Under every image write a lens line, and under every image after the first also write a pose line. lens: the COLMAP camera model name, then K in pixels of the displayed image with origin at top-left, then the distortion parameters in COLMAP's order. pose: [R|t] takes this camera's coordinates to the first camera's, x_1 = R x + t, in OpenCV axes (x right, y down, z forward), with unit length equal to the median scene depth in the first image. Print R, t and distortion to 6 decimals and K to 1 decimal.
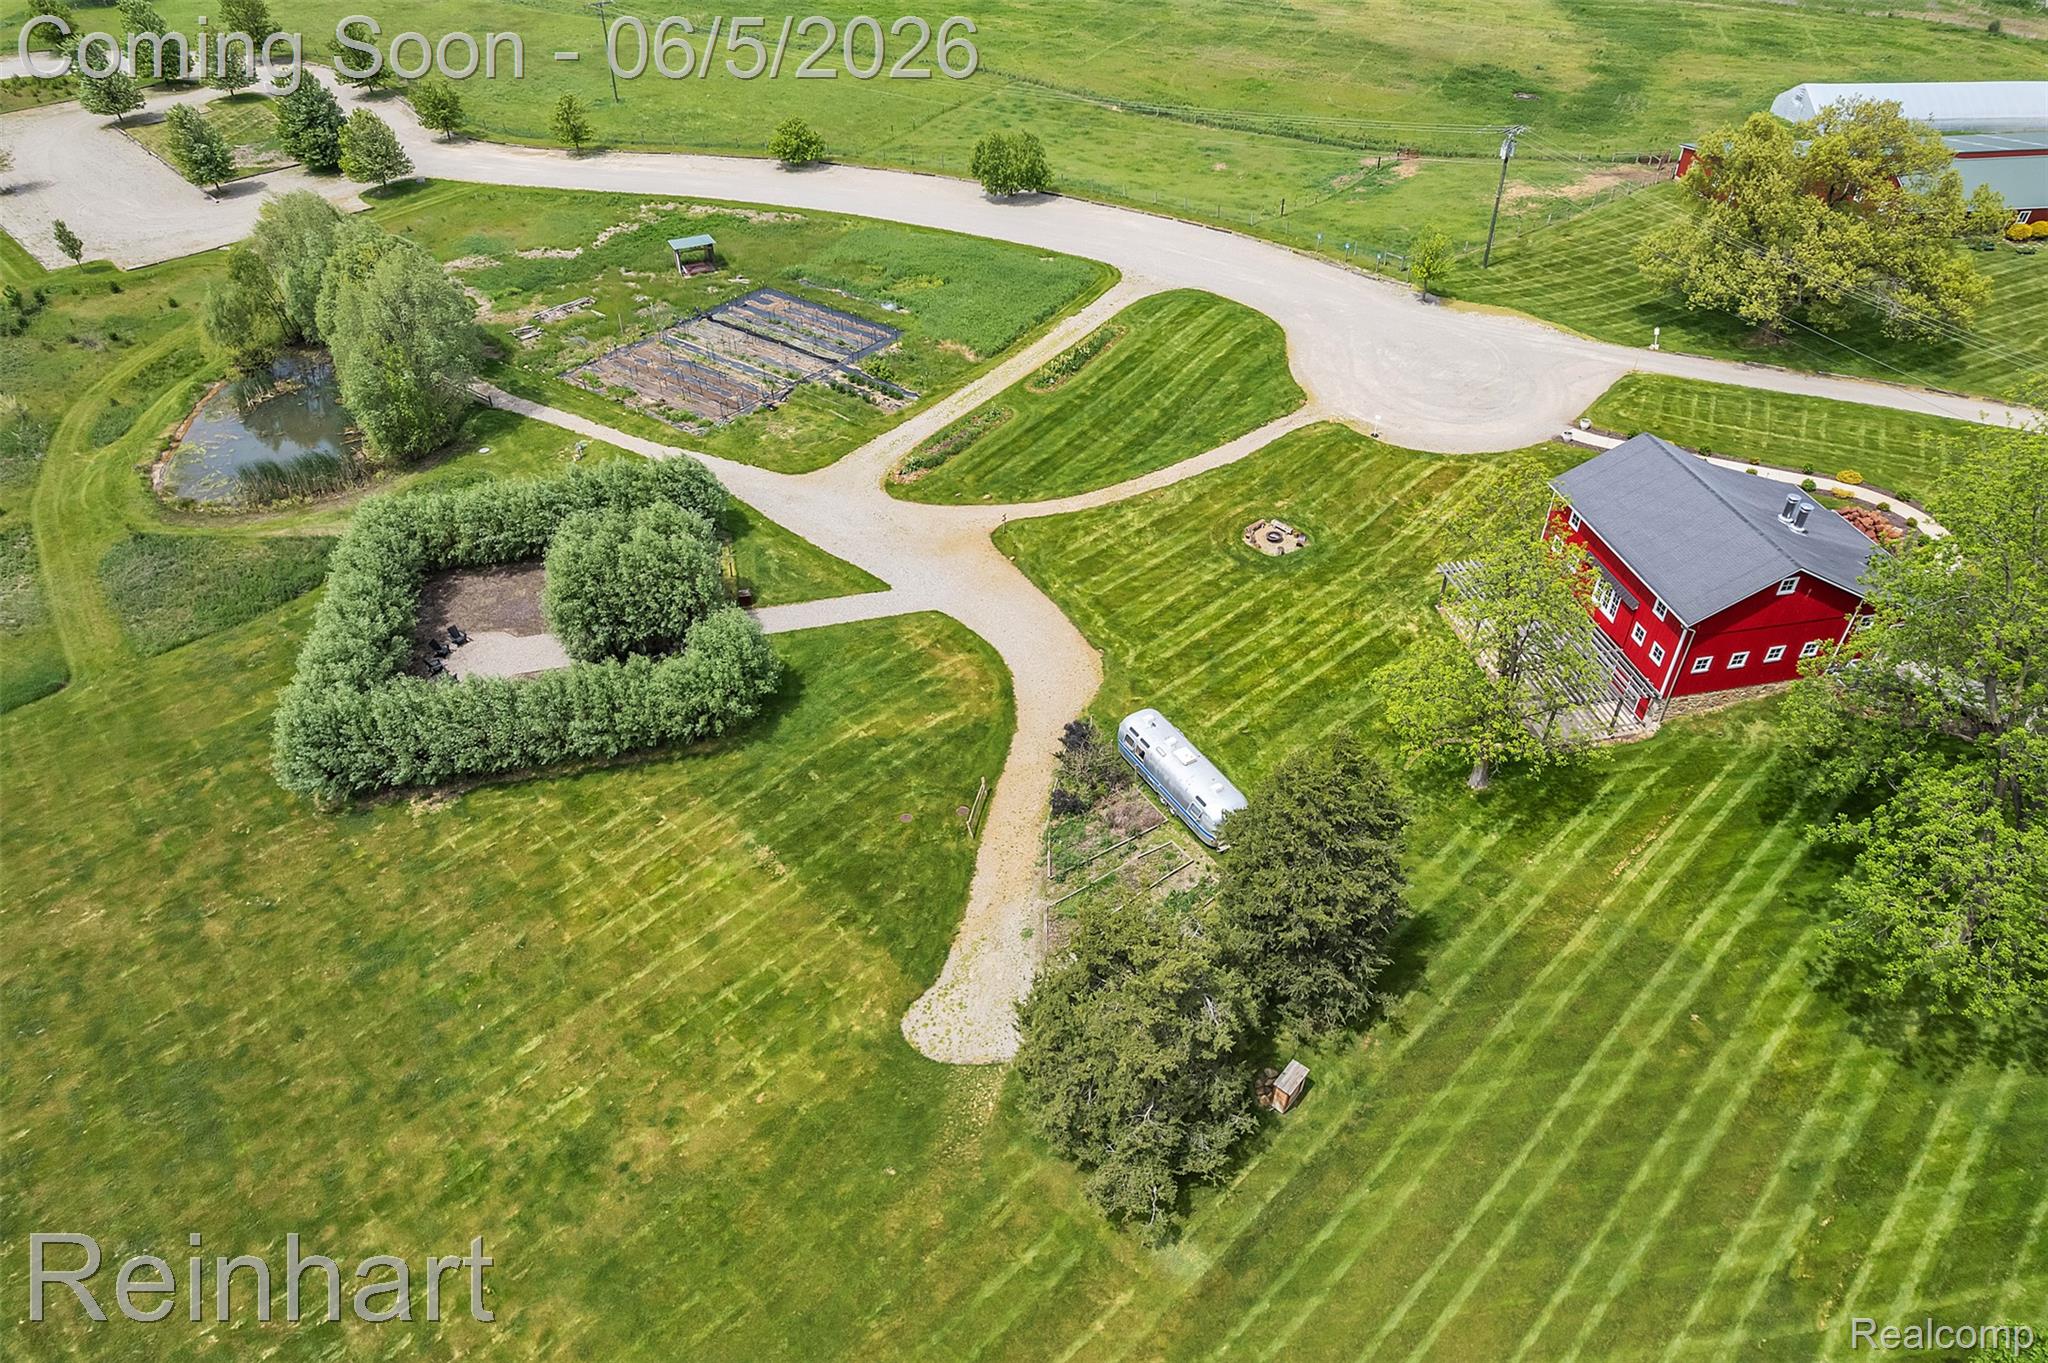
lens RADIAL K [[1327.0, 0, 1023.1], [0, 1327.0, 668.6], [0, 0, 1]] dist [-0.087018, 0.080914]
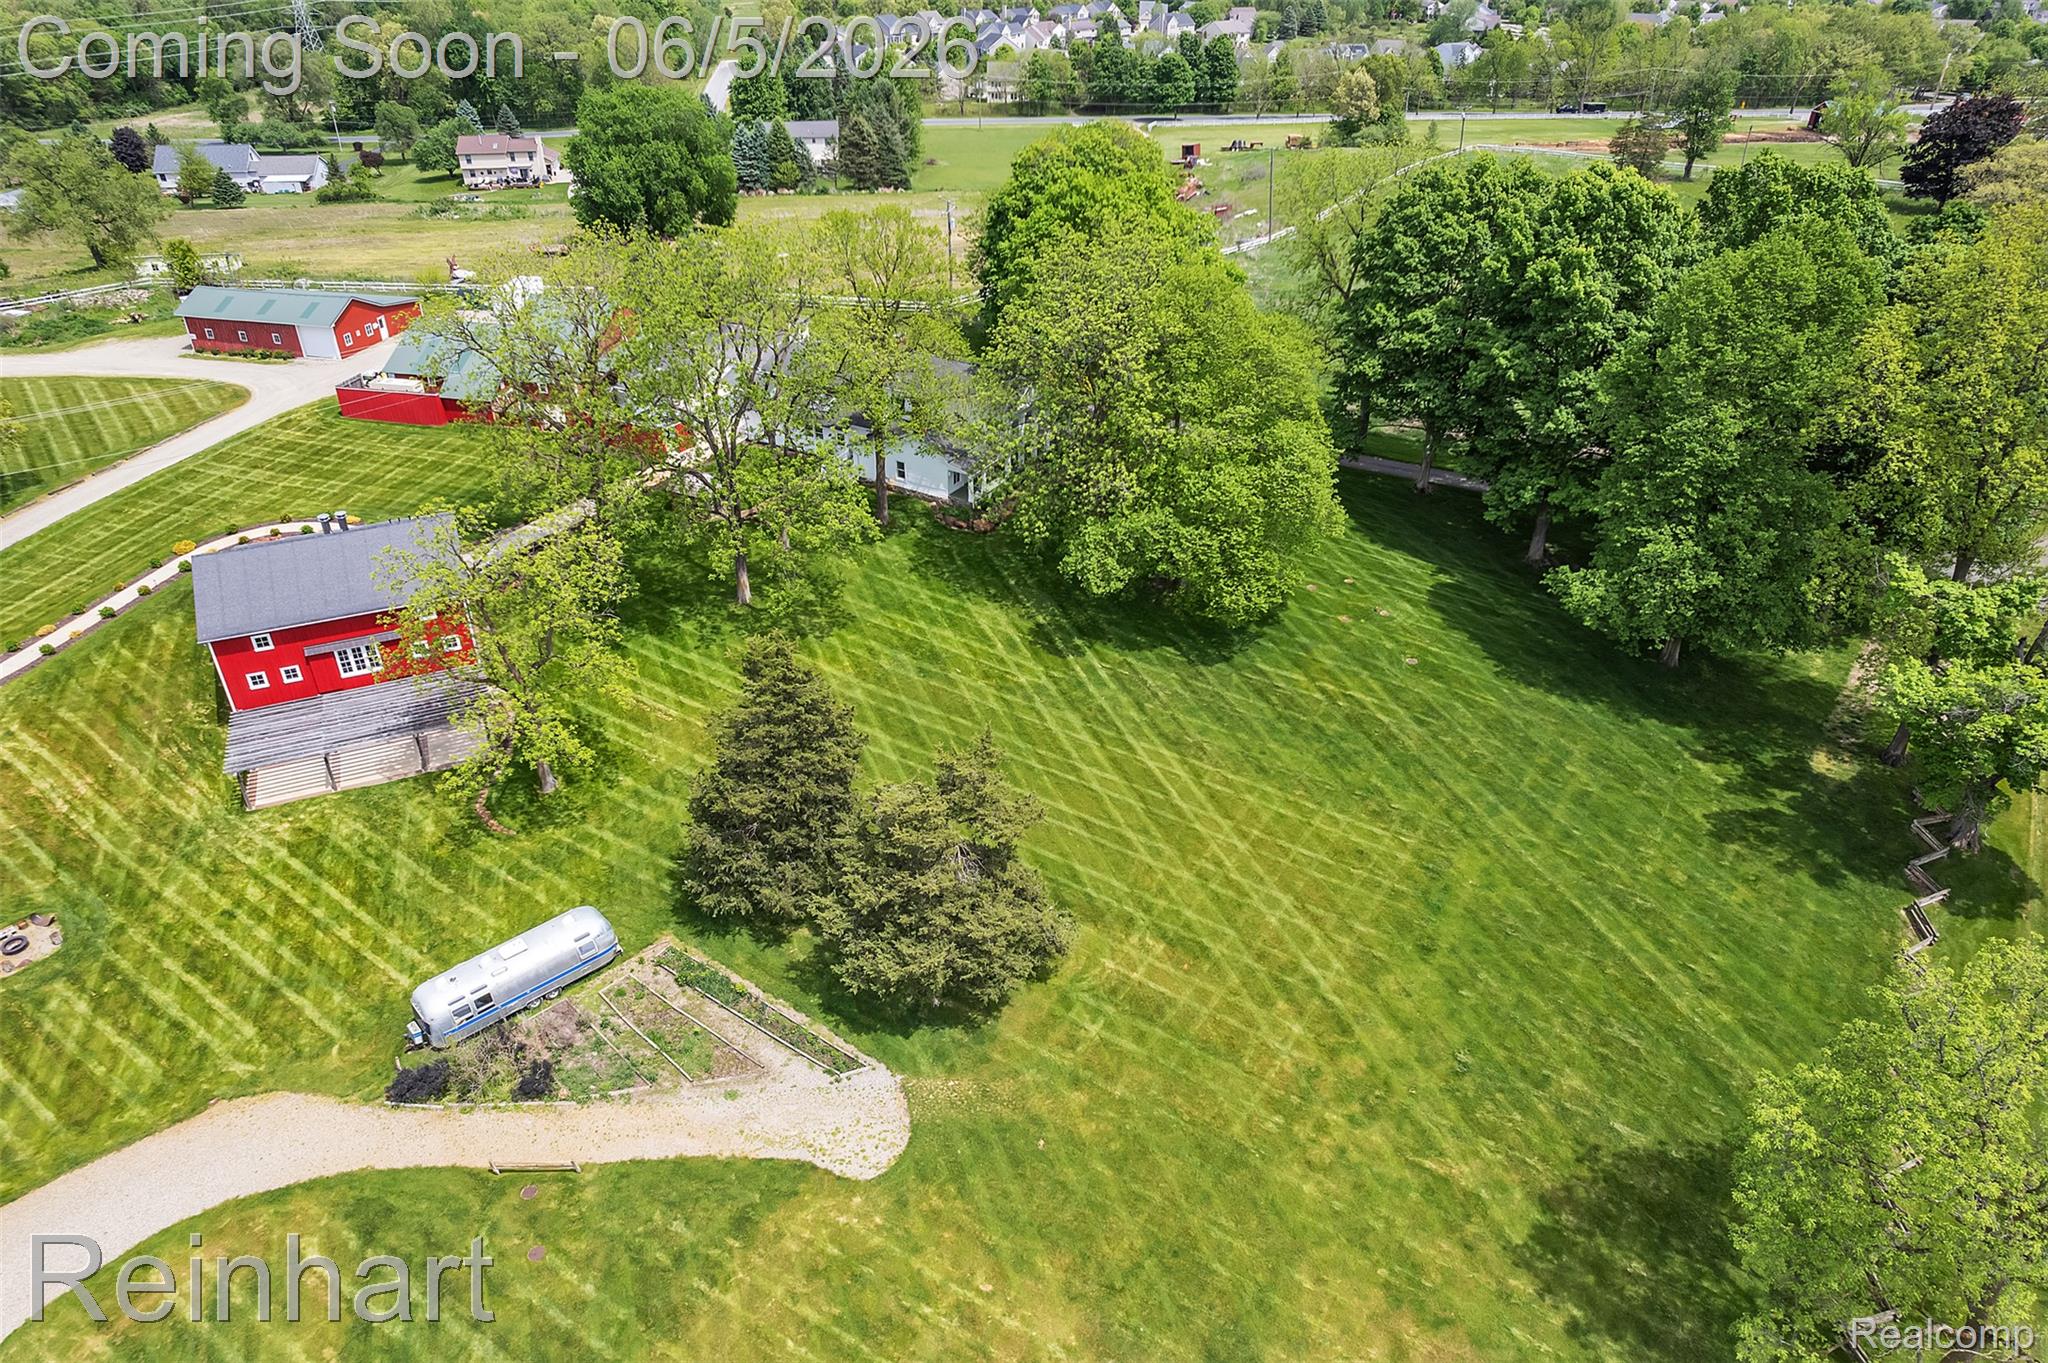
lens RADIAL K [[1304.9, 0, 1019.0], [0, 1304.9, 688.4], [0, 0, 1]] dist [-0.079041, 0.077925]
pose [[-0.222639, -0.517953, 0.825928, -0.392182], [0.599451, 0.595378, 0.534961, -0.202749], [-0.768824, 0.614207, 0.177933, 0.314758]]
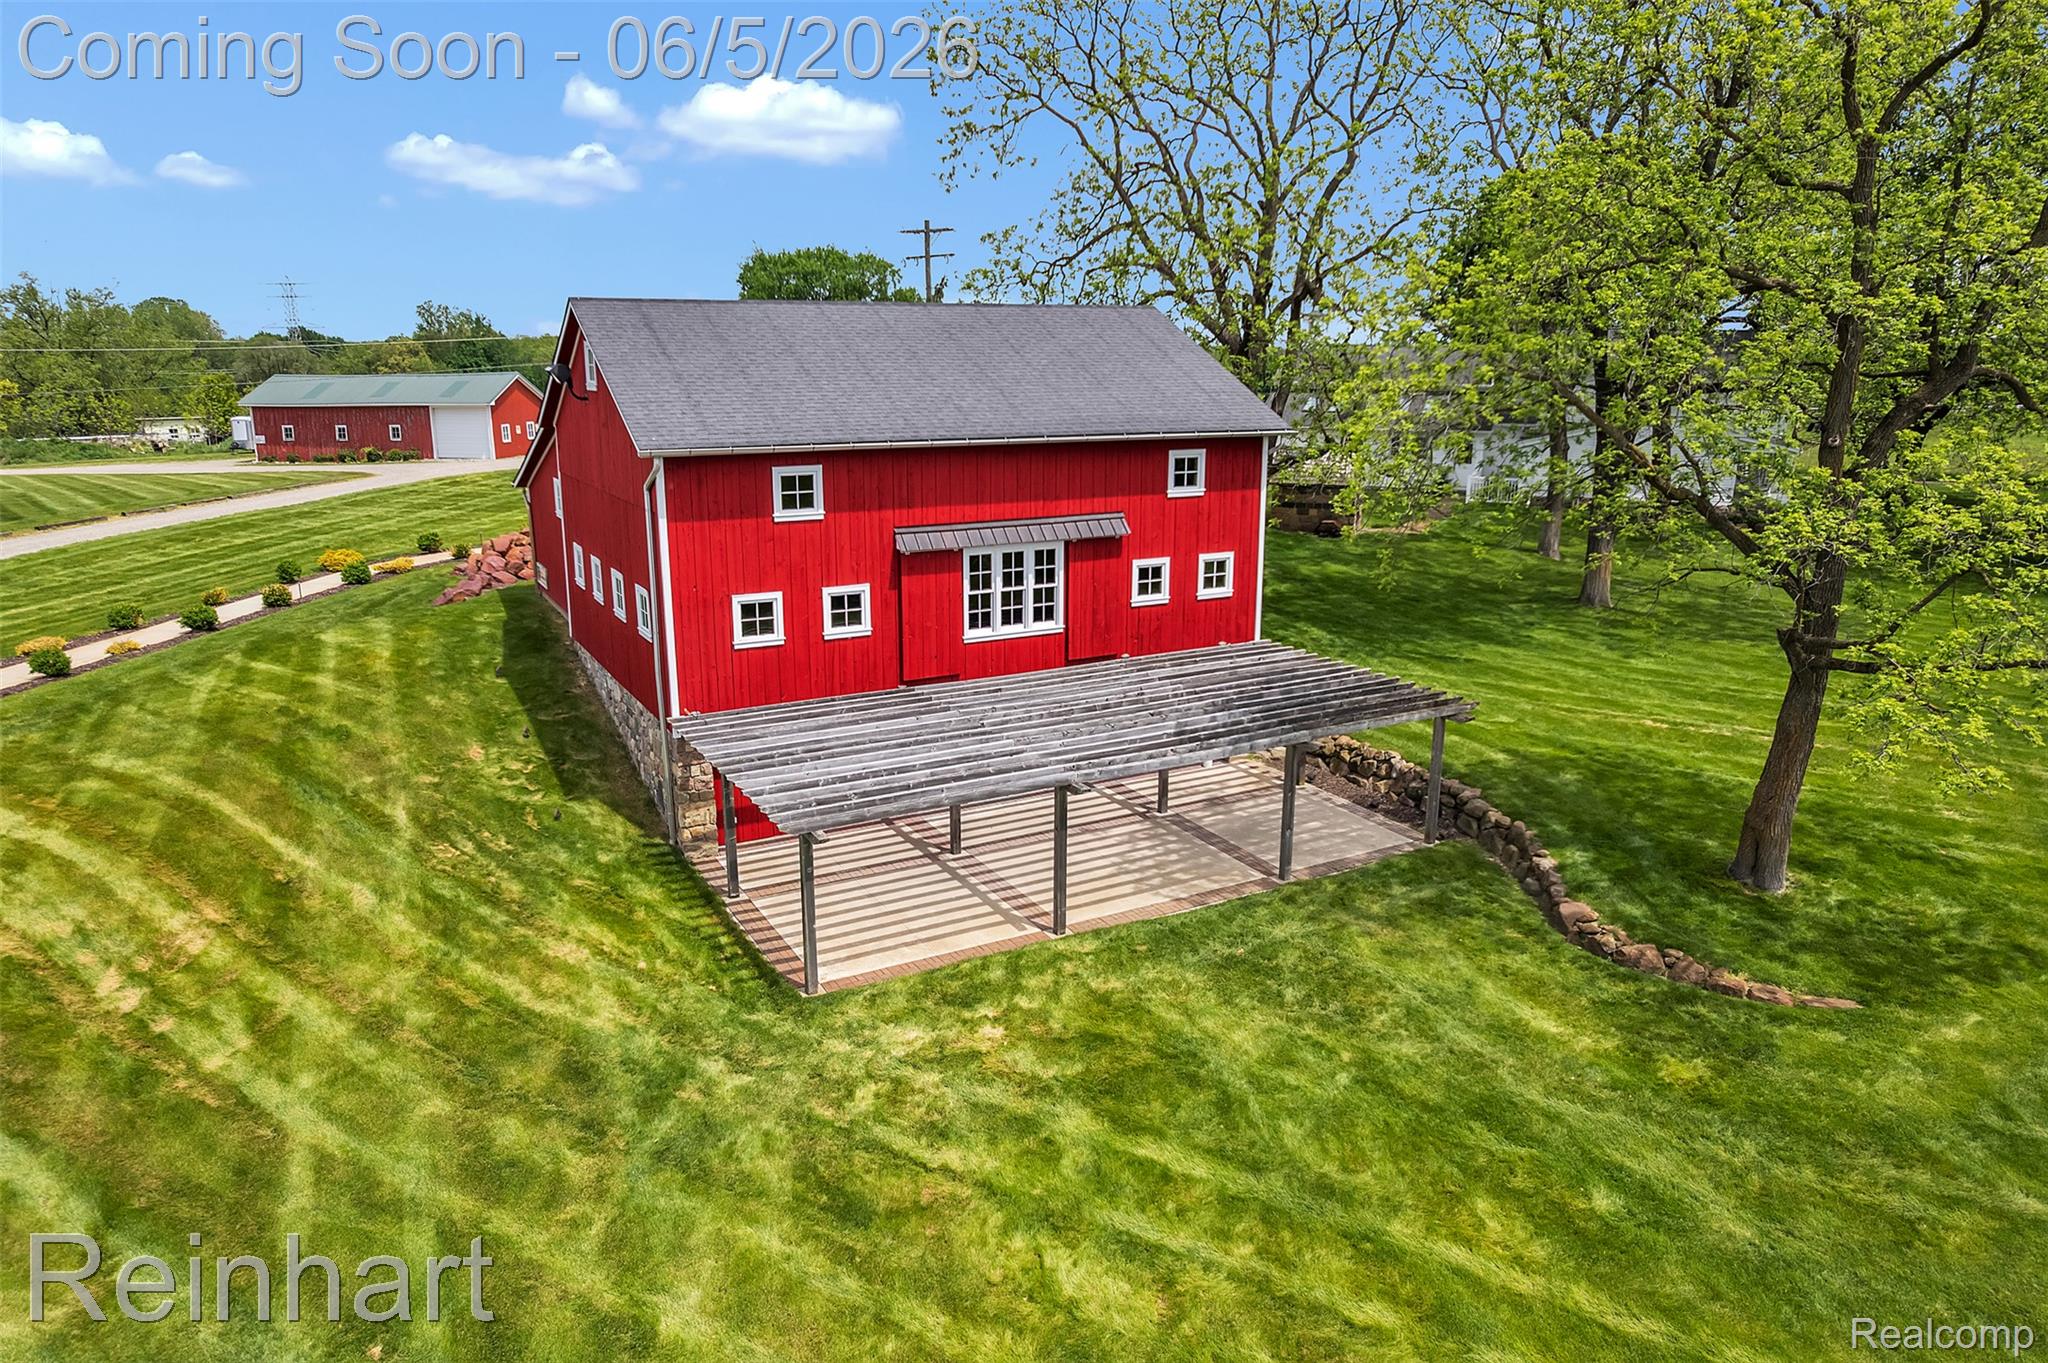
lens RADIAL K [[1327.0, 0, 1023.1], [0, 1327.0, 668.6], [0, 0, 1]] dist [-0.087018, 0.080914]
pose [[-0.302829, -0.221154, 0.927030, 0.072287], [0.591729, 0.718875, 0.364794, -0.127772], [-0.747095, 0.659021, -0.086833, 0.772874]]
